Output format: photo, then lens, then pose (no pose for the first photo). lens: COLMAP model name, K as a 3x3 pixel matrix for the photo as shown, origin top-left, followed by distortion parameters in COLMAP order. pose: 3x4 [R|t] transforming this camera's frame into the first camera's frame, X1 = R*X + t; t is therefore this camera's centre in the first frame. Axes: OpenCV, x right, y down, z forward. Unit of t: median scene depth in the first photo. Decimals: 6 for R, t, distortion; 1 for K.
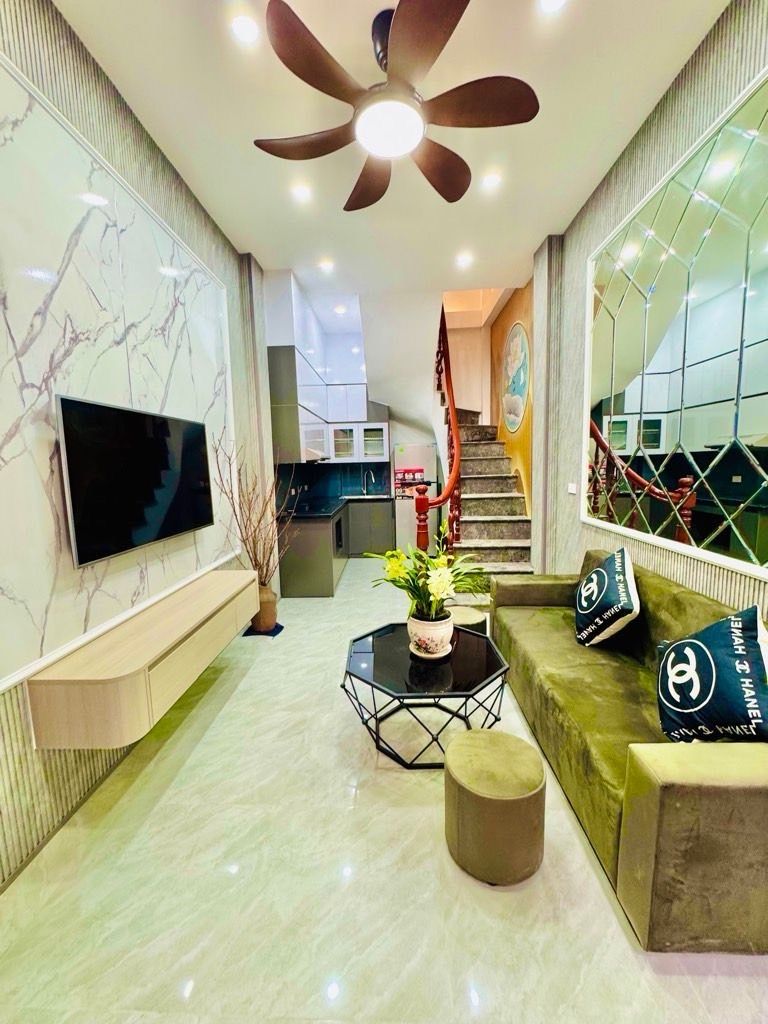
lens RADIAL K [[410.1, 0, 384.2], [0, 410.1, 510.7], [0, 0, 1]] dist [-0.002585, 0.000235]
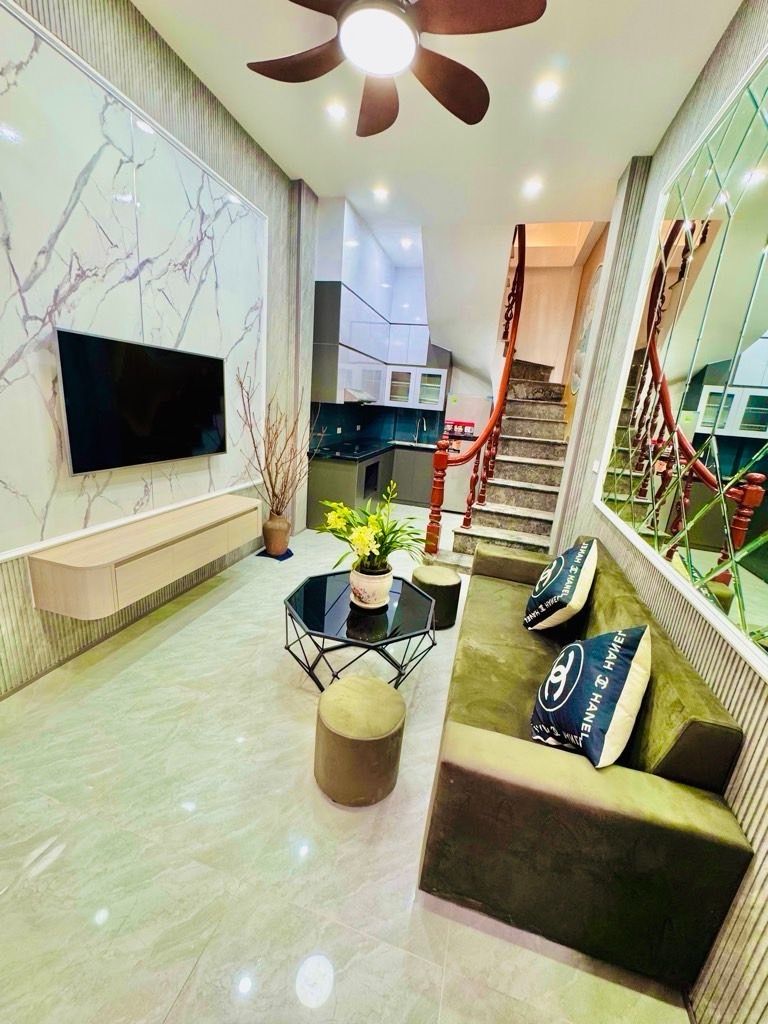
lens RADIAL K [[410.1, 0, 383.9], [0, 410.1, 510.8], [0, 0, 1]] dist [-0.002585, 0.000235]
pose [[0.965699, 0.163947, -0.201364, 0.284650], [-0.134154, 0.978970, 0.153688, -0.048770], [0.222326, -0.121402, 0.967384, 0.006271]]
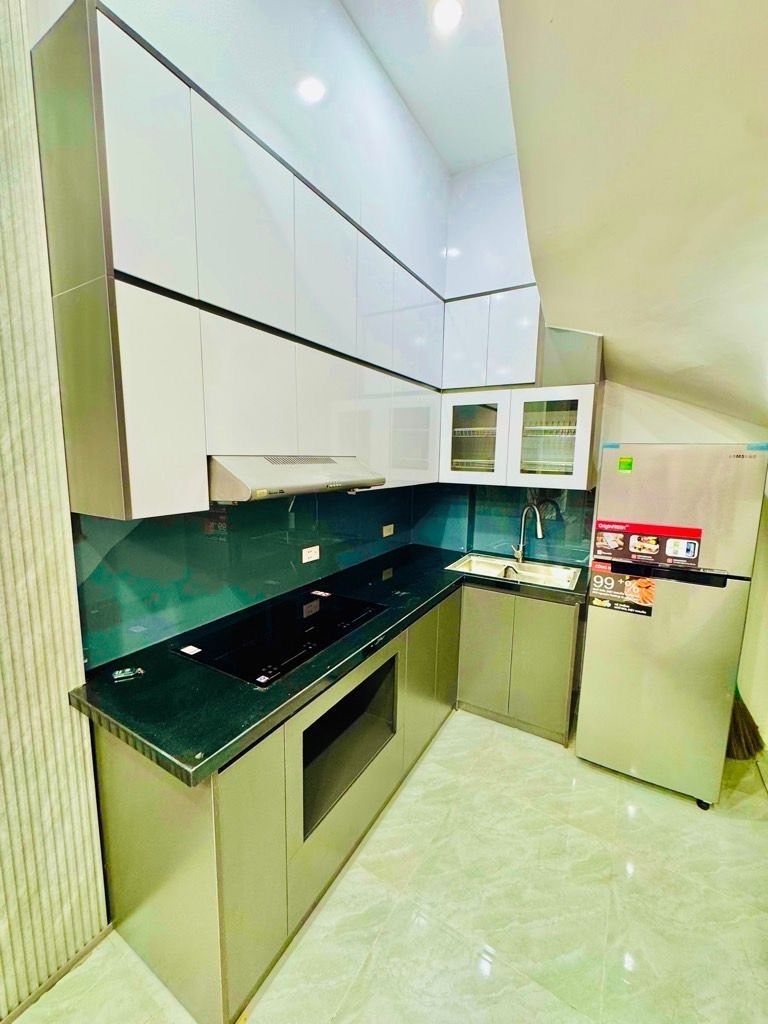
lens RADIAL K [[410.1, 0, 385.7], [0, 410.1, 511.3], [0, 0, 1]] dist [-0.002585, 0.000235]
pose [[0.869788, 0.105793, -0.481951, 0.089085], [-0.093858, 0.994384, 0.048889, -0.261395], [0.484417, 0.002712, 0.874833, 1.498844]]
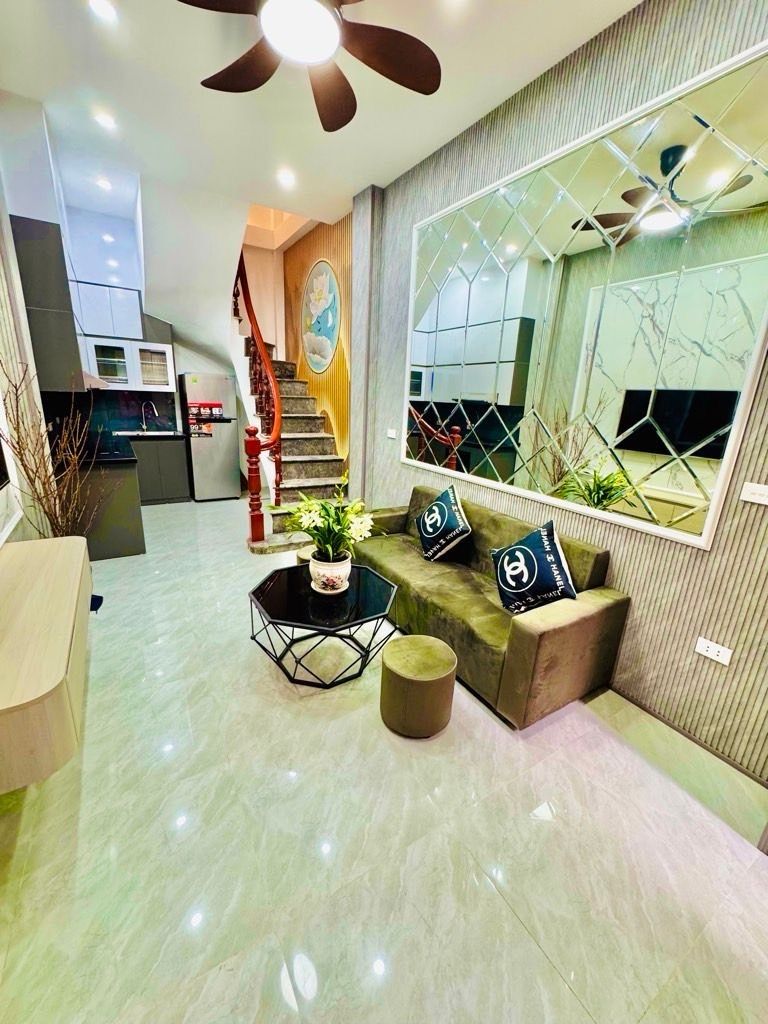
lens RADIAL K [[410.1, 0, 385.4], [0, 410.1, 510.9], [0, 0, 1]] dist [-0.002585, 0.000235]
pose [[0.828113, -0.092252, 0.552919, -0.315944], [-0.001067, 0.986104, 0.166125, -0.043522], [-0.560561, -0.138160, 0.816507, 0.028892]]
